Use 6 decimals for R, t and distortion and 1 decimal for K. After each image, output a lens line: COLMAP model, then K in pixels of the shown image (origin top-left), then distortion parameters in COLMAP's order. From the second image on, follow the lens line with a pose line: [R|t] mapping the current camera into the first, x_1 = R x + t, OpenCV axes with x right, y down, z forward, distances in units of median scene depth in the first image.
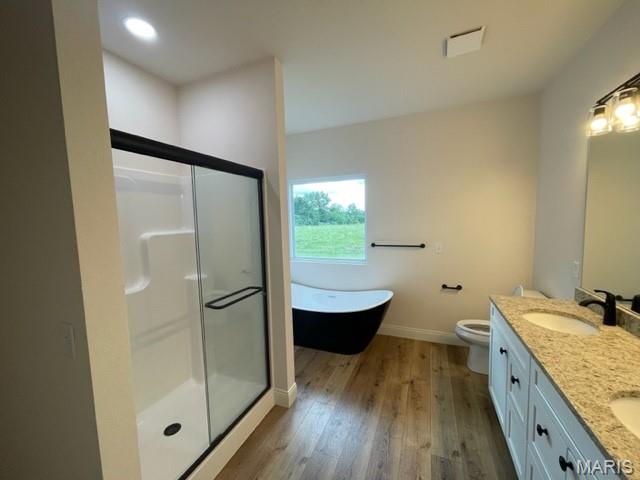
lens RADIAL K [[257.6, 0, 319.4], [0, 257.6, 243.5], [0, 0, 1]] dist [0.000183, 0.000317]
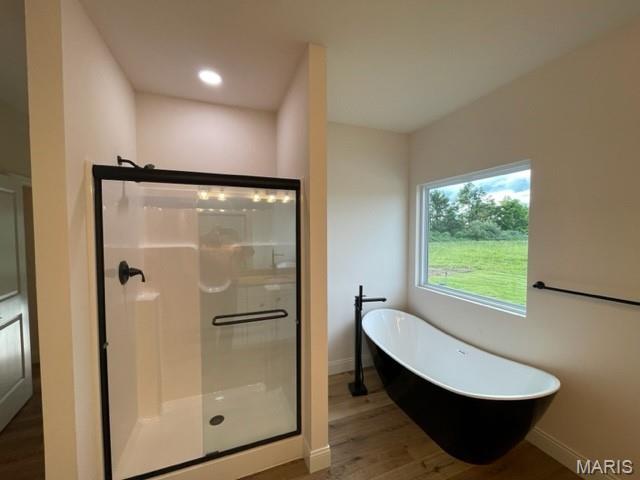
lens RADIAL K [[257.6, 0, 319.2], [0, 257.6, 242.2], [0, 0, 1]] dist [0.000183, 0.000317]
pose [[0.690692, 0.054529, -0.721091, 0.406538], [-0.083755, 0.996475, -0.004871, -0.063807], [0.718283, 0.063759, 0.692824, 0.398072]]
